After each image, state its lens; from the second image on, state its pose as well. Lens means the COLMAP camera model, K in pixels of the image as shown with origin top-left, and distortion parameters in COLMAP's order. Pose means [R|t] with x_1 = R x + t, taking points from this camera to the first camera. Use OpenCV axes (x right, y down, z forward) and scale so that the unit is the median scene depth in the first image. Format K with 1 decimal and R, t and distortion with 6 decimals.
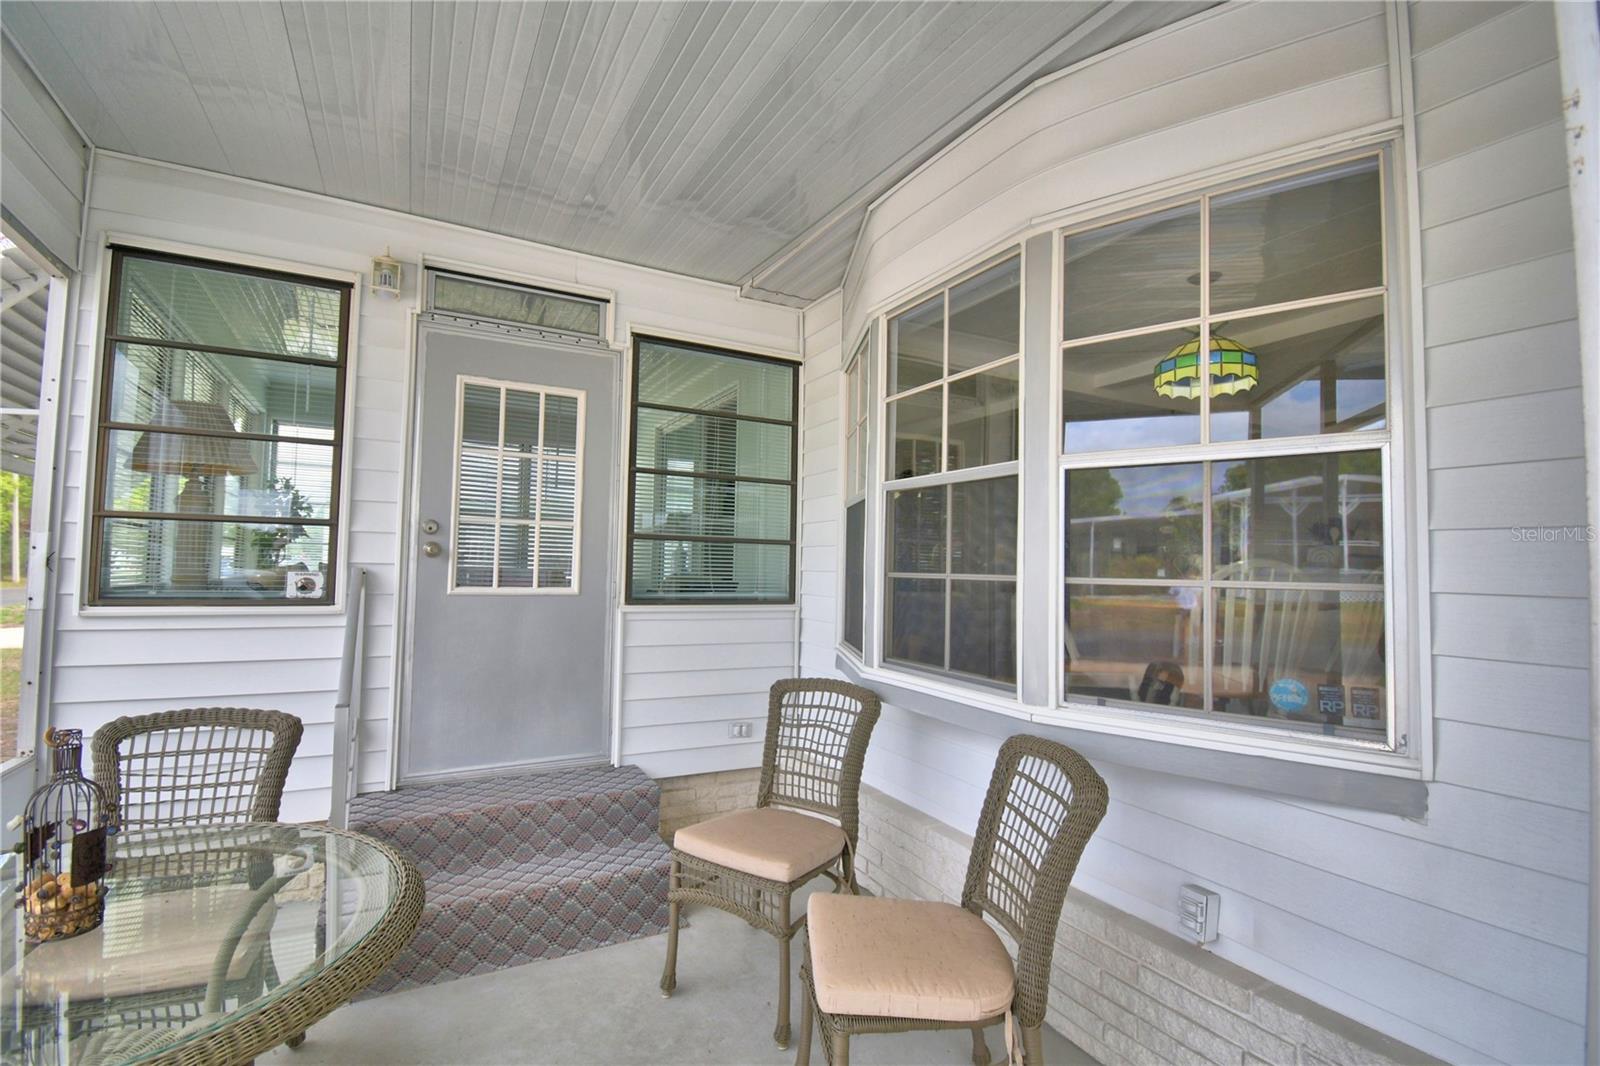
lens RADIAL K [[709.4, 0, 800.0], [0, 709.4, 533.0], [0, 0, 1]] dist [0.018664, -0.020097]
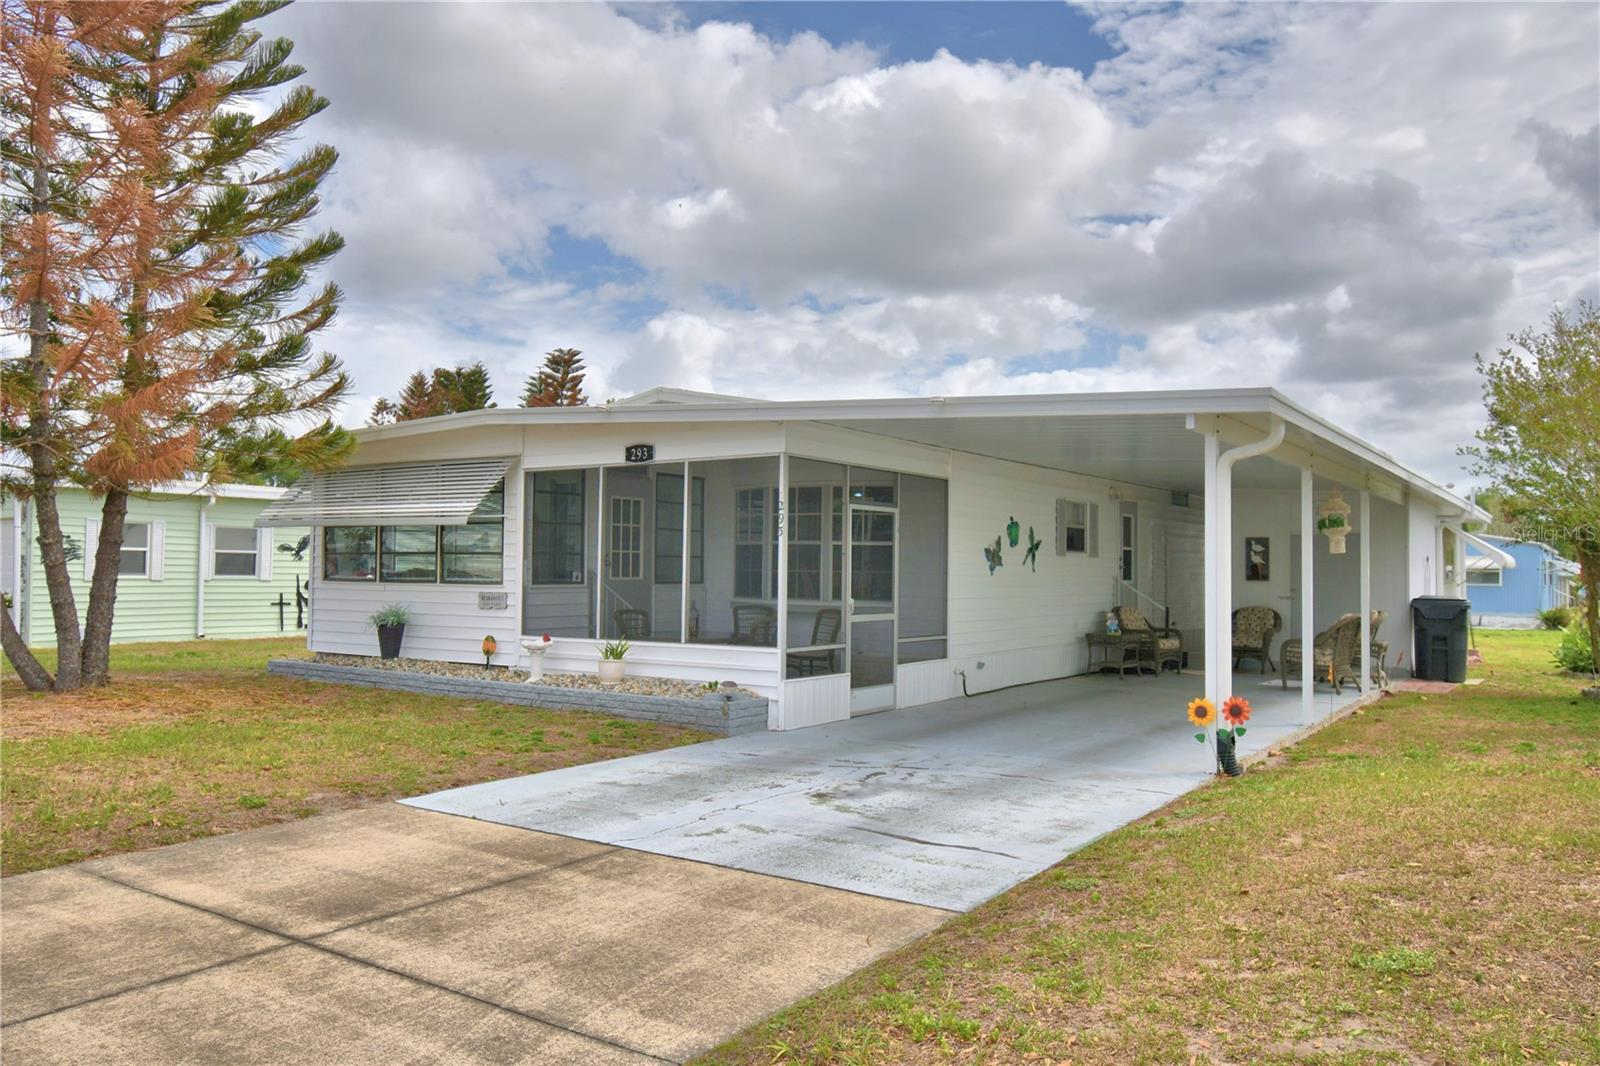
lens RADIAL K [[1195.3, 0, 807.2], [0, 1195.3, 546.0], [0, 0, 1]] dist [0.002372, -0.022304]
pose [[0.870602, -0.000982, 0.491987, -2.154478], [-0.017617, 0.999295, 0.033168, -0.210071], [-0.491672, -0.037543, 0.869971, -3.367392]]
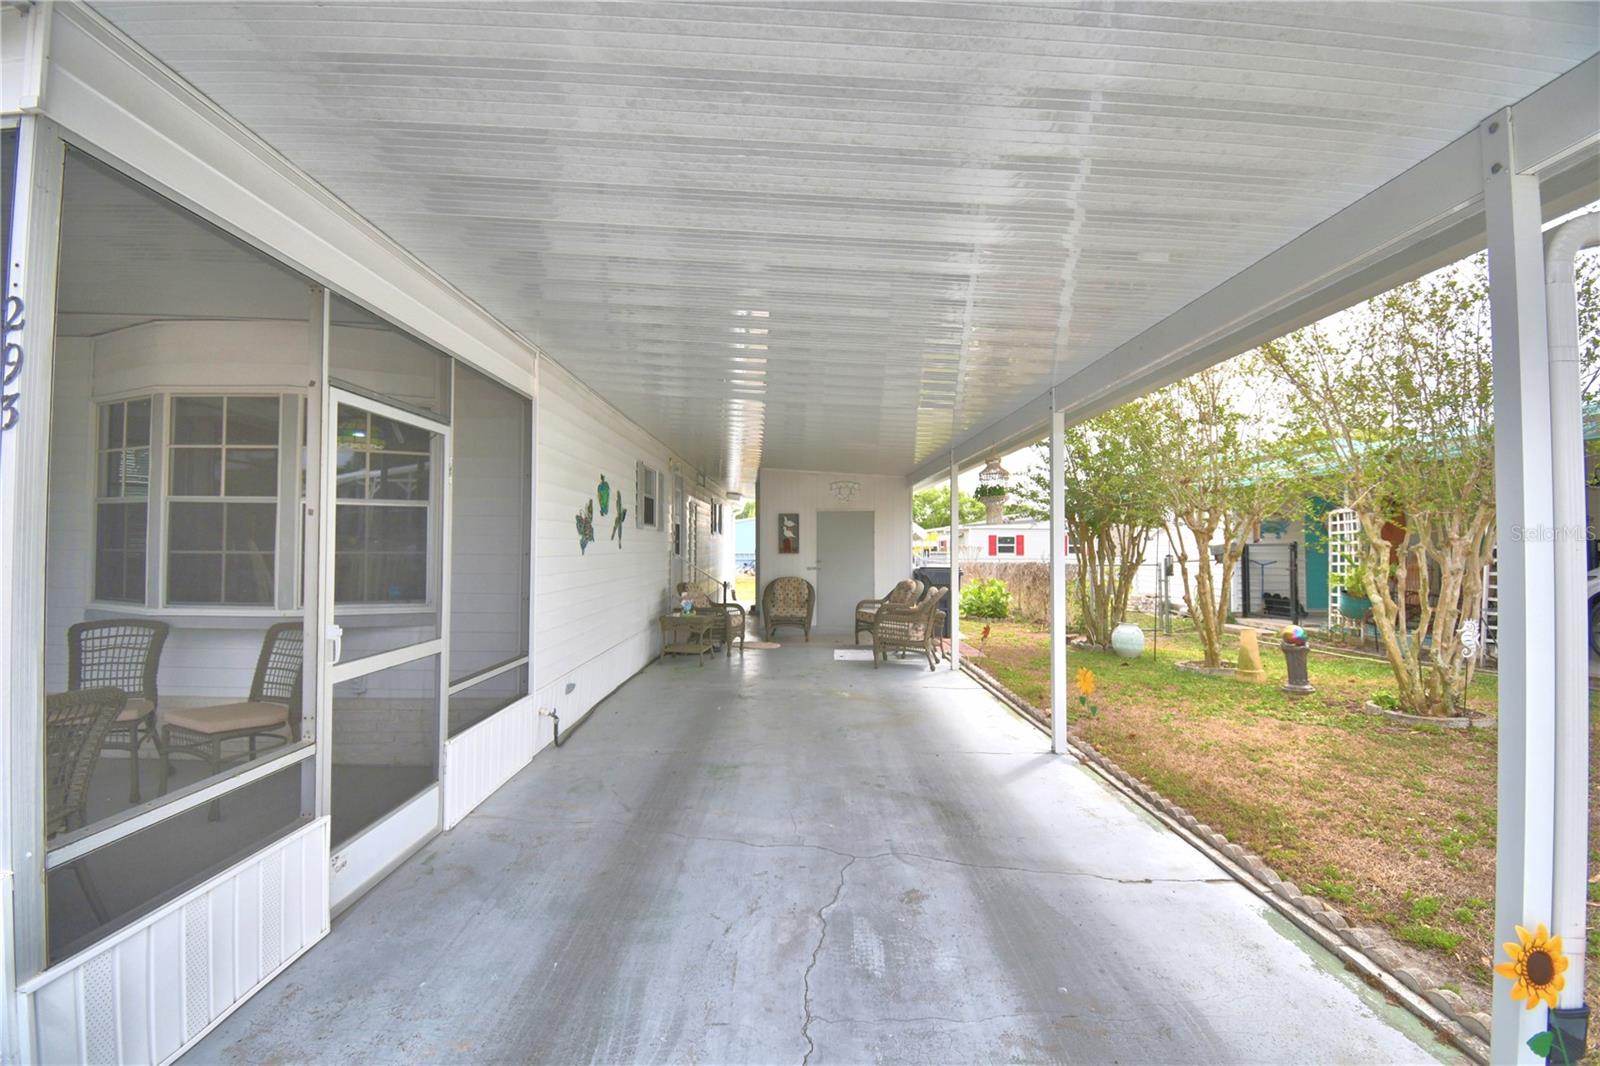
lens RADIAL K [[709.4, 0, 800.0], [0, 709.4, 533.0], [0, 0, 1]] dist [0.018664, -0.020097]
pose [[0.445232, -0.002788, 0.895411, -0.653732], [-0.038782, 0.998997, 0.022395, -0.074240], [-0.894575, -0.044697, 0.444678, -0.976553]]
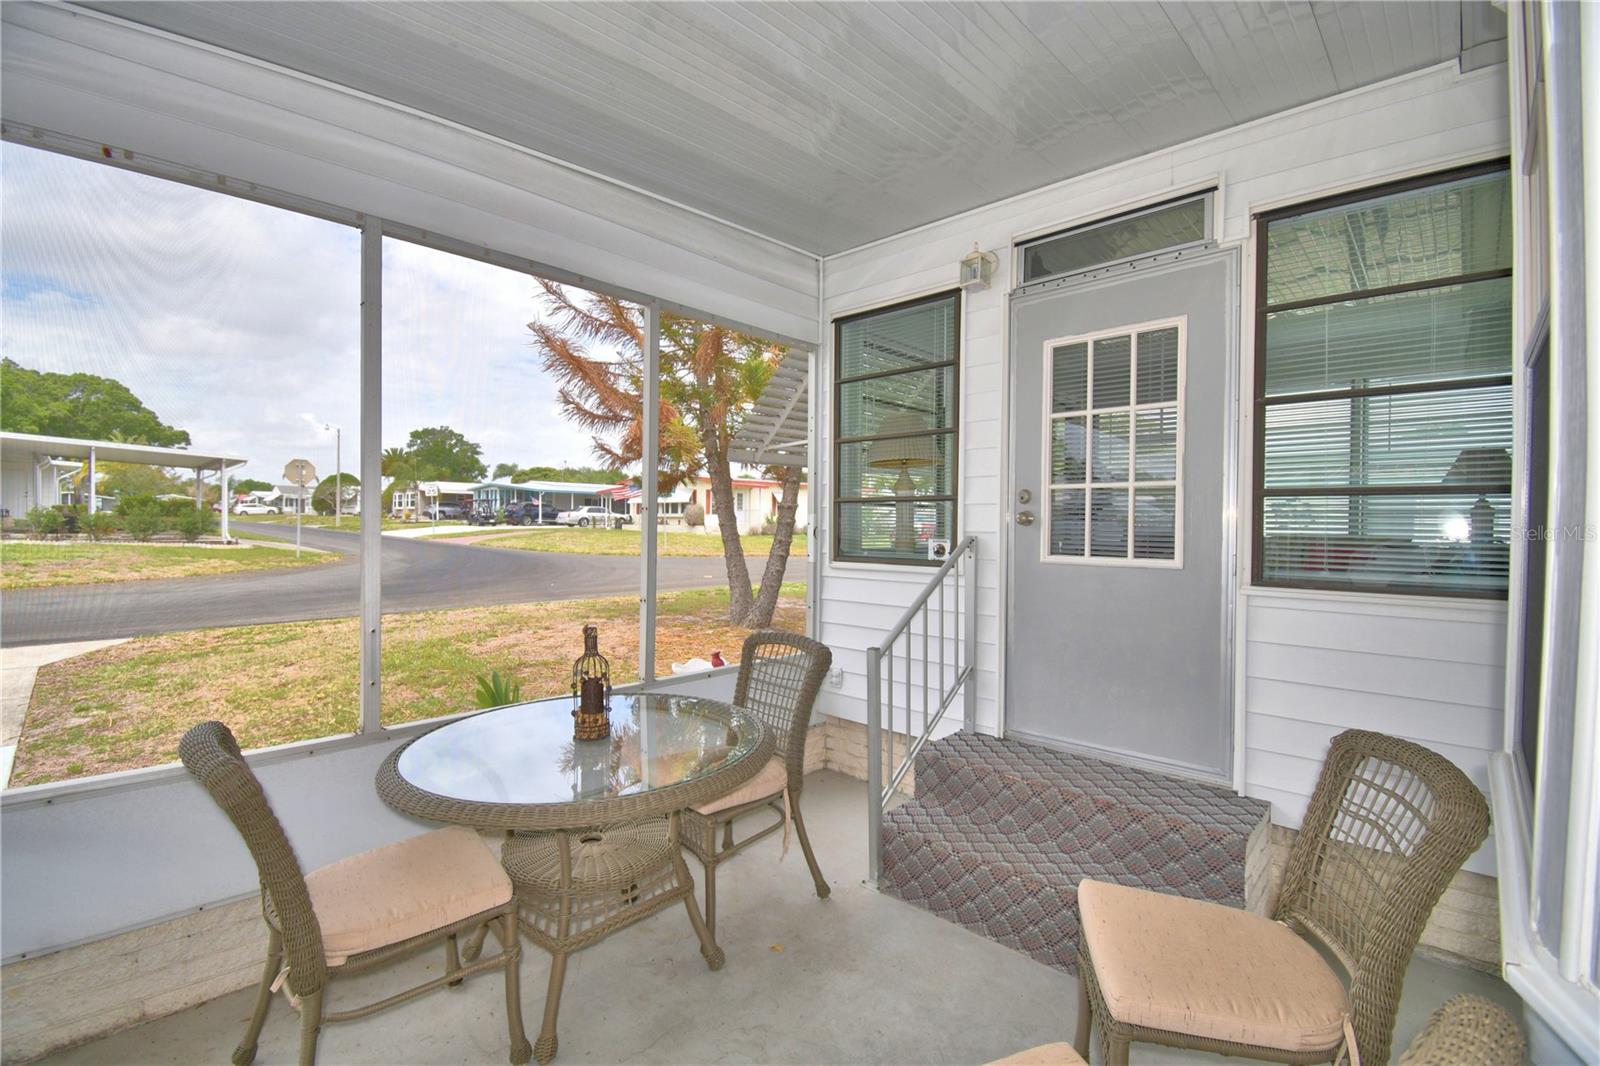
lens RADIAL K [[709.4, 0, 800.0], [0, 709.4, 533.0], [0, 0, 1]] dist [0.018664, -0.020097]
pose [[0.328717, -0.005348, -0.944413, 0.354123], [0.046414, 0.998867, 0.010499, 0.018843], [0.943287, -0.047285, 0.328593, 0.357556]]
